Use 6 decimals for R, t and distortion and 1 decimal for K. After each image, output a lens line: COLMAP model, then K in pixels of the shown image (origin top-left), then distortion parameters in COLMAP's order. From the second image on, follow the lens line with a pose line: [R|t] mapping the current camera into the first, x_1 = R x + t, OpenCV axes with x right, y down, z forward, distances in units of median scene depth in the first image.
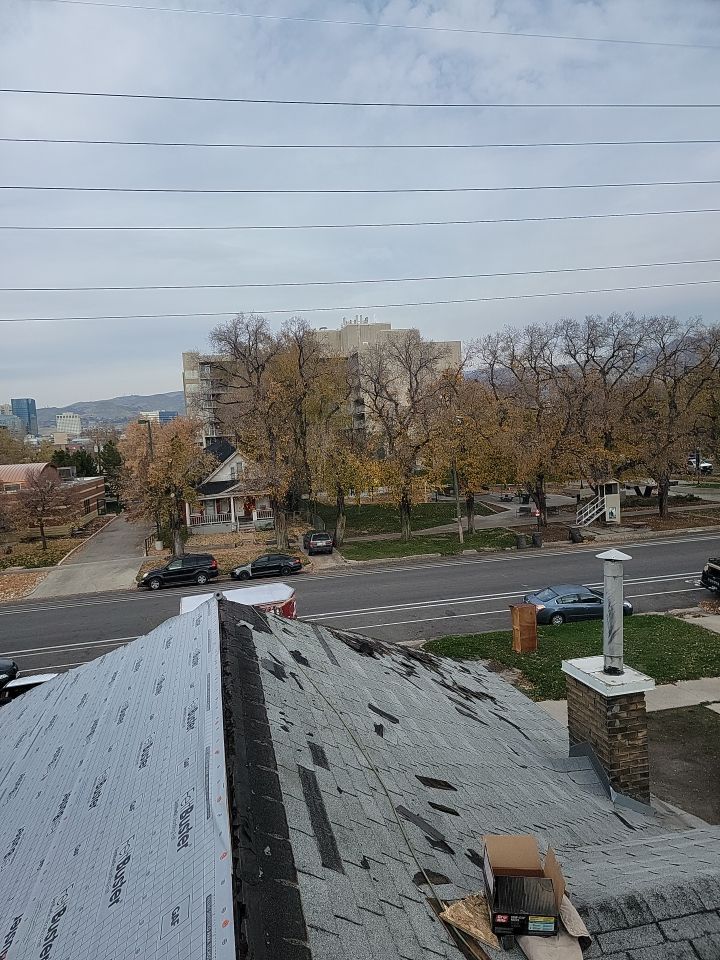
lens RADIAL K [[662.3, 0, 357.4], [0, 662.3, 482.3], [0, 0, 1]] dist [0.090694, -0.086904]
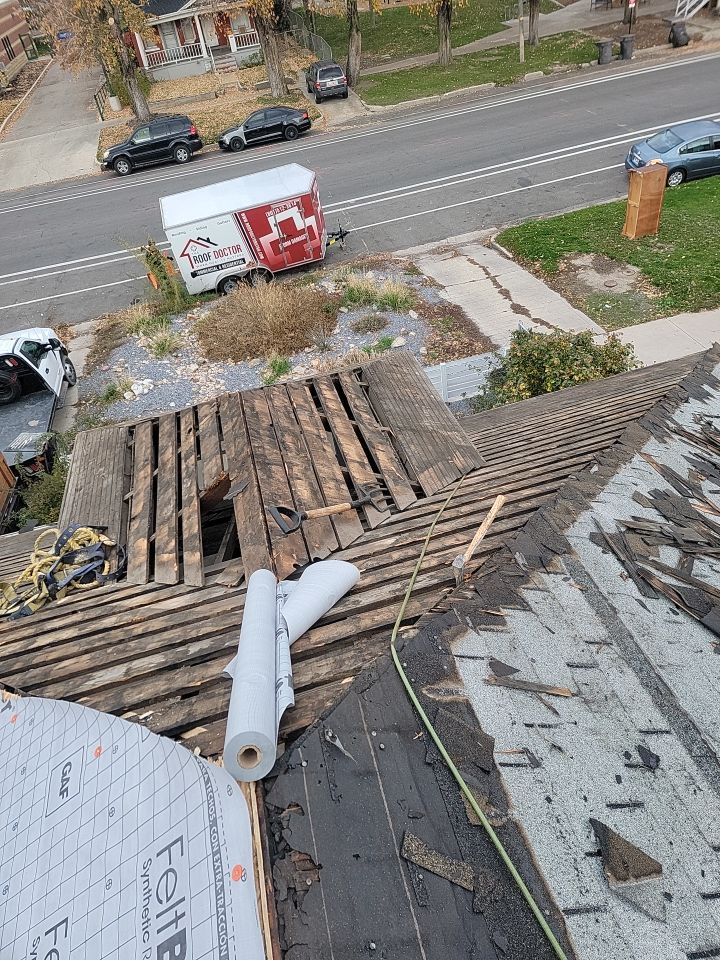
lens RADIAL K [[659.3, 0, 358.1], [0, 659.3, 472.0], [0, 0, 1]] dist [0.100029, -0.090774]
pose [[0.996895, -0.069601, -0.036817, -0.026838], [0.077884, 0.802940, 0.590950, 0.000033], [-0.011569, -0.591982, 0.805868, 0.142658]]
